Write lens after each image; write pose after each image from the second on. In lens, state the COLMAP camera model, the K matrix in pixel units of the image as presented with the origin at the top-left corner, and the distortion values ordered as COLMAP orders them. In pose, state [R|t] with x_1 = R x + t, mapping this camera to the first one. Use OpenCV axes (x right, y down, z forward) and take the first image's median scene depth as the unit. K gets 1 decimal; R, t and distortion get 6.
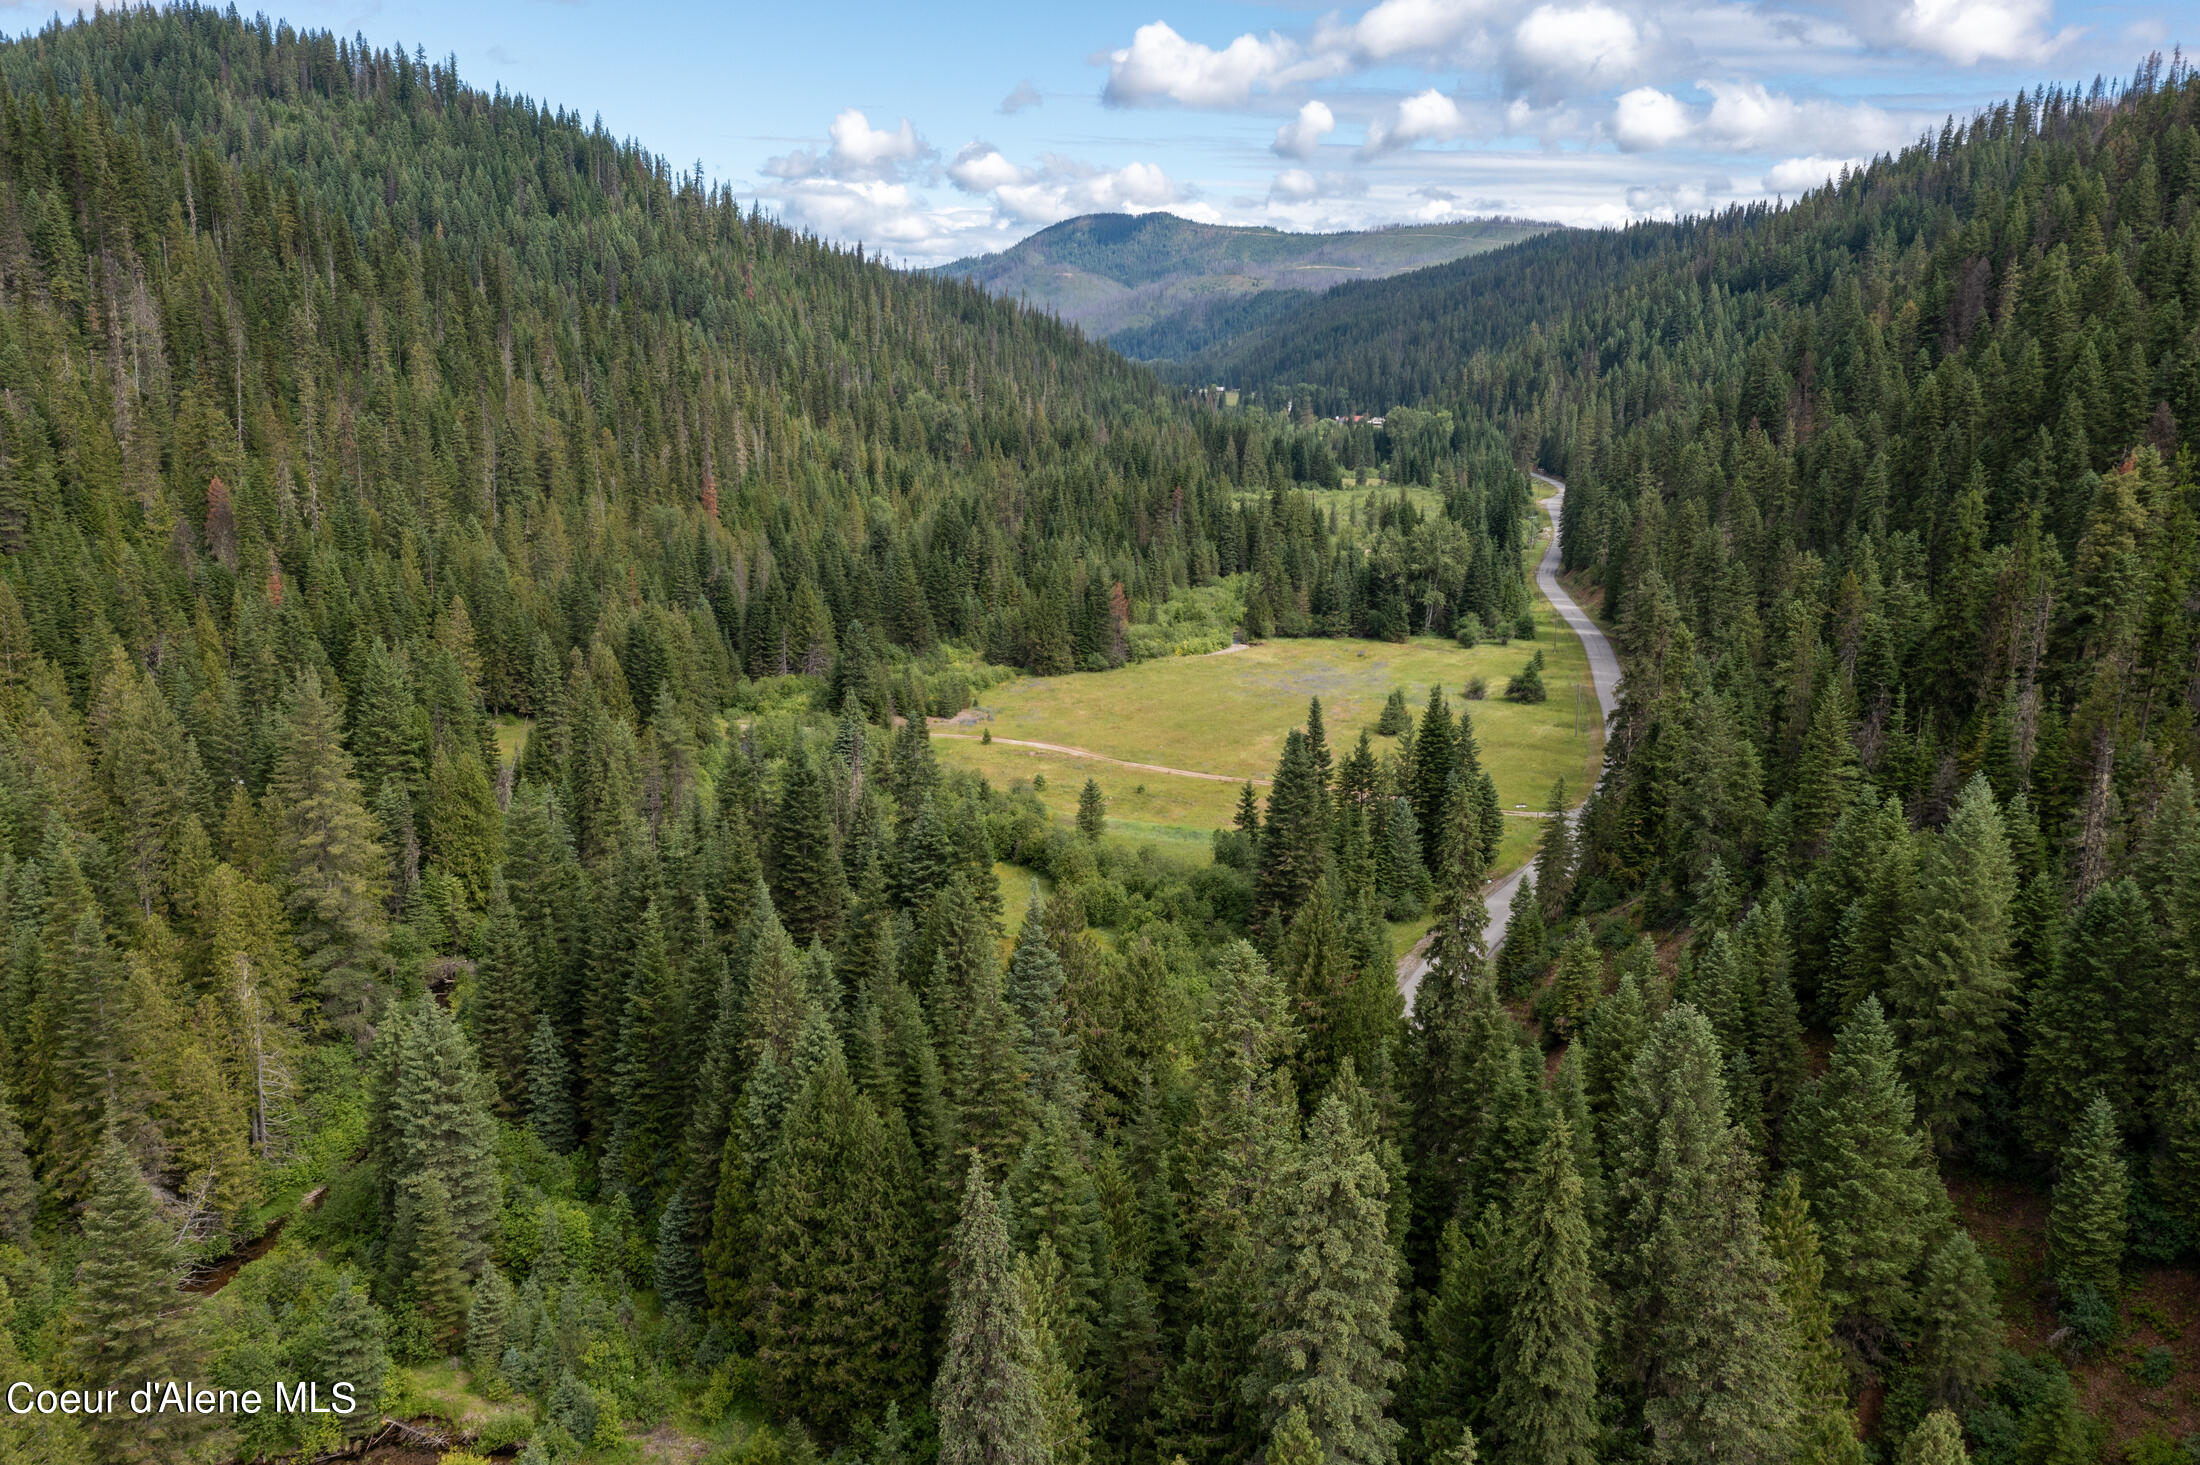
lens RADIAL K [[1751.3, 0, 1100.6], [0, 1751.3, 735.7], [0, 0, 1]] dist [0.017103, 0.017492]
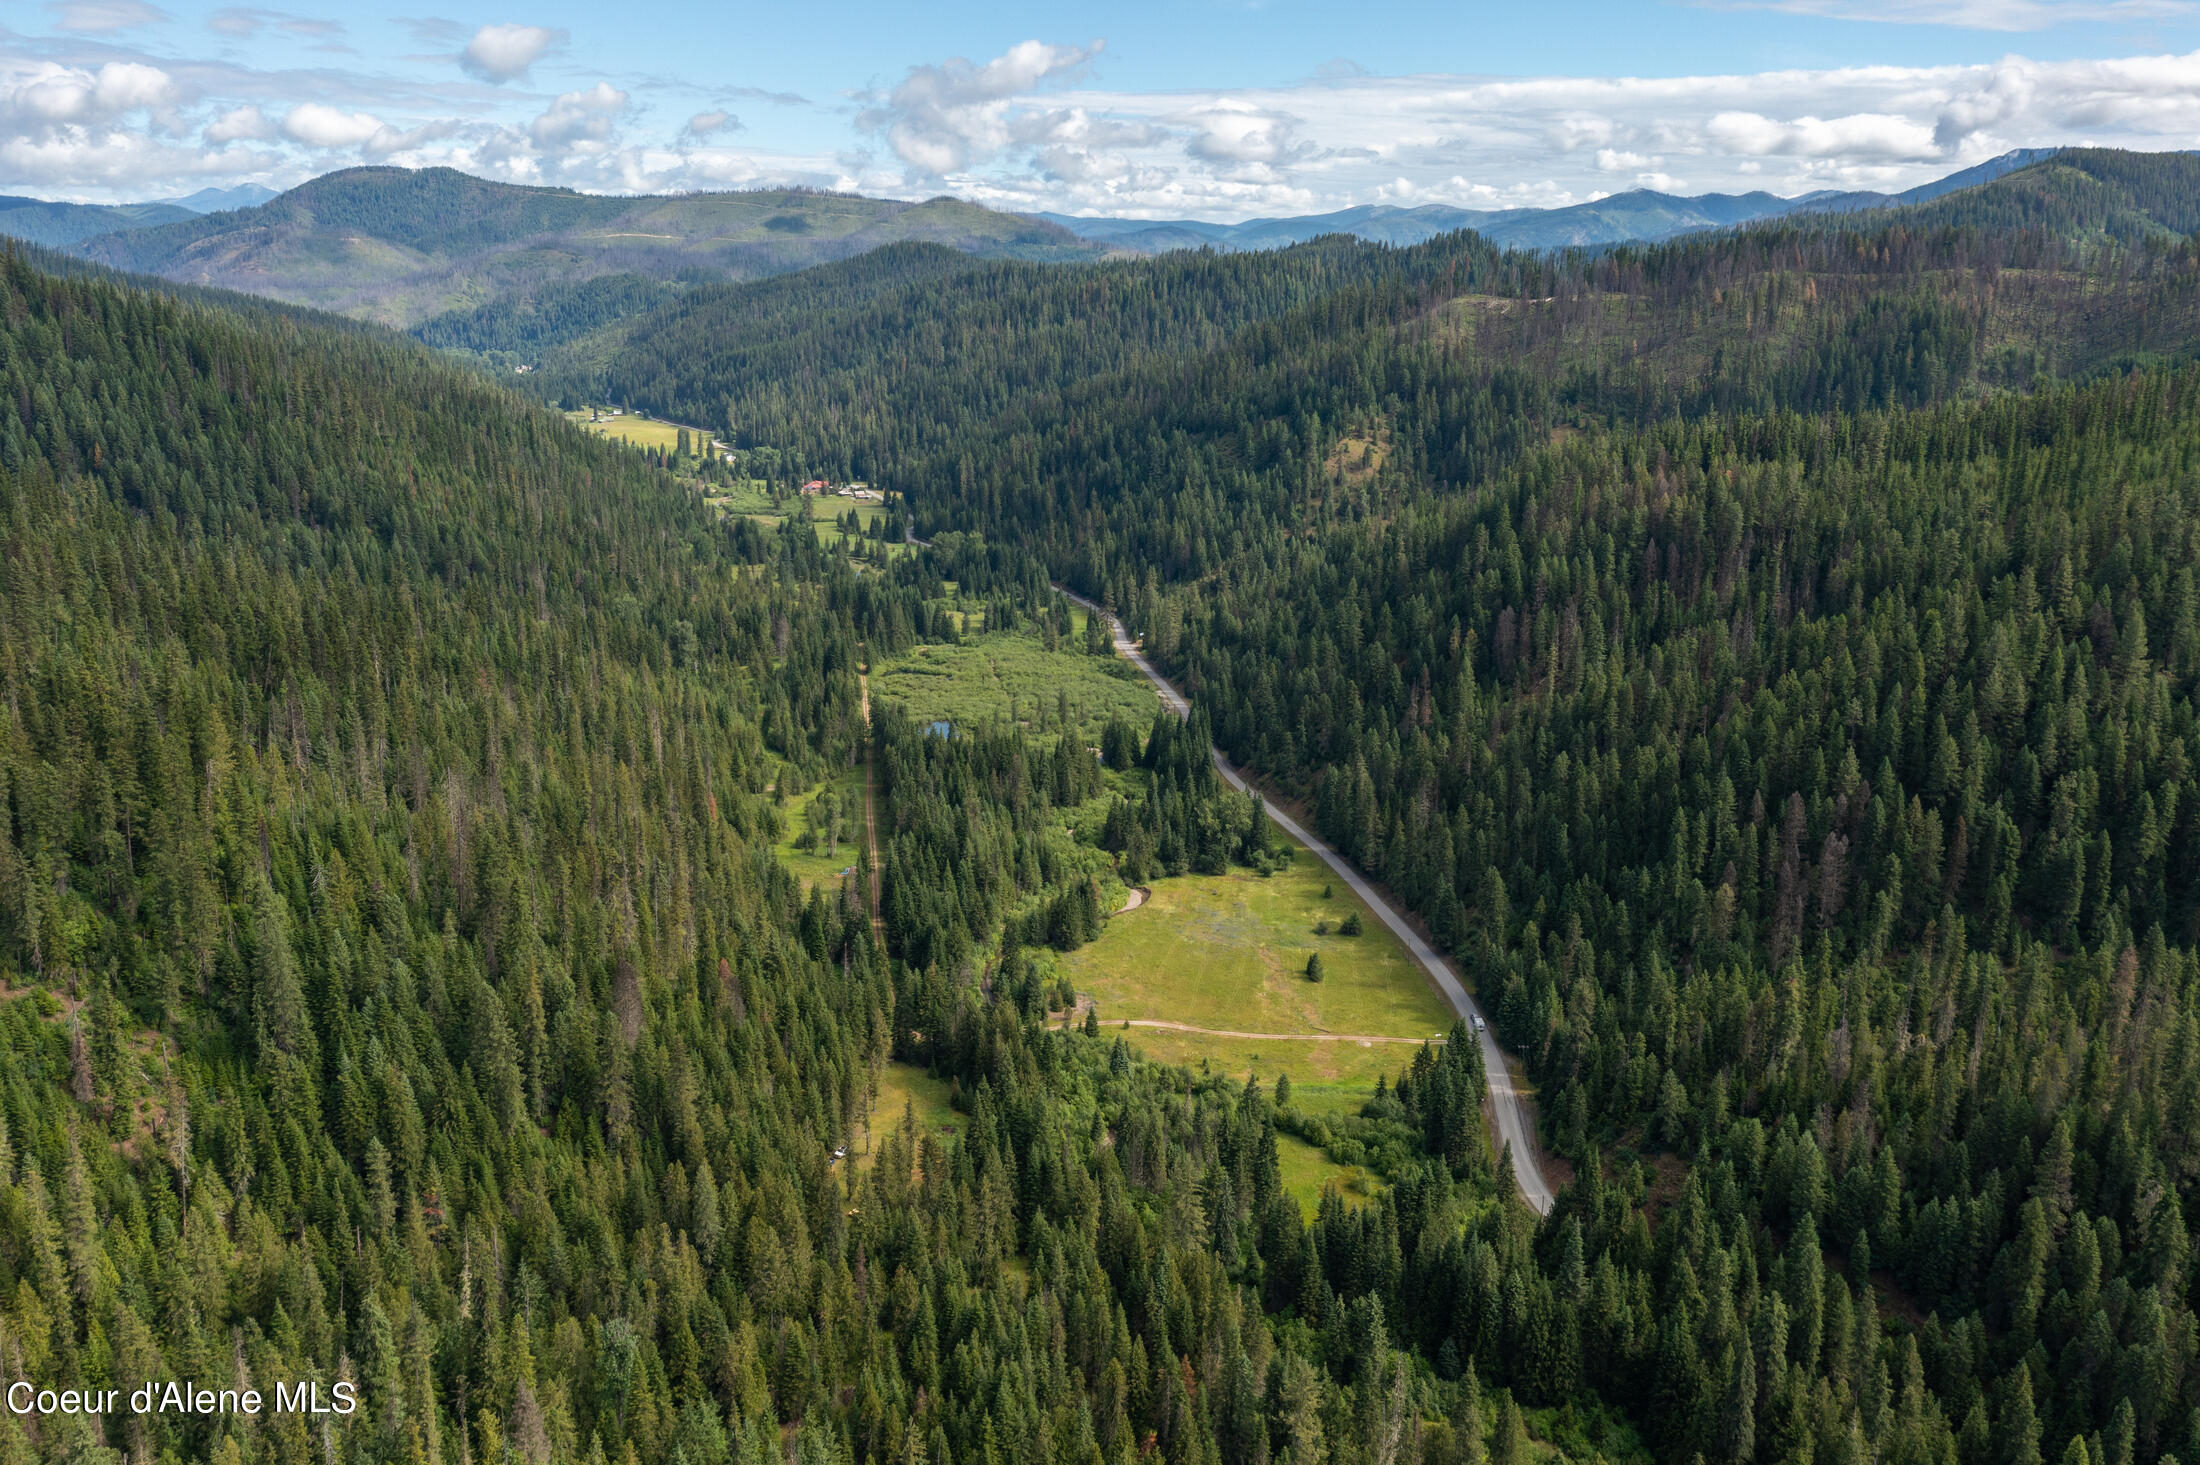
lens RADIAL K [[1751.3, 0, 1100.6], [0, 1751.3, 735.7], [0, 0, 1]] dist [0.017103, 0.017492]
pose [[0.922703, -0.098880, 0.372616, -0.543916], [0.085805, 0.994977, 0.051555, -0.288884], [-0.375842, -0.015598, 0.926552, -0.444717]]
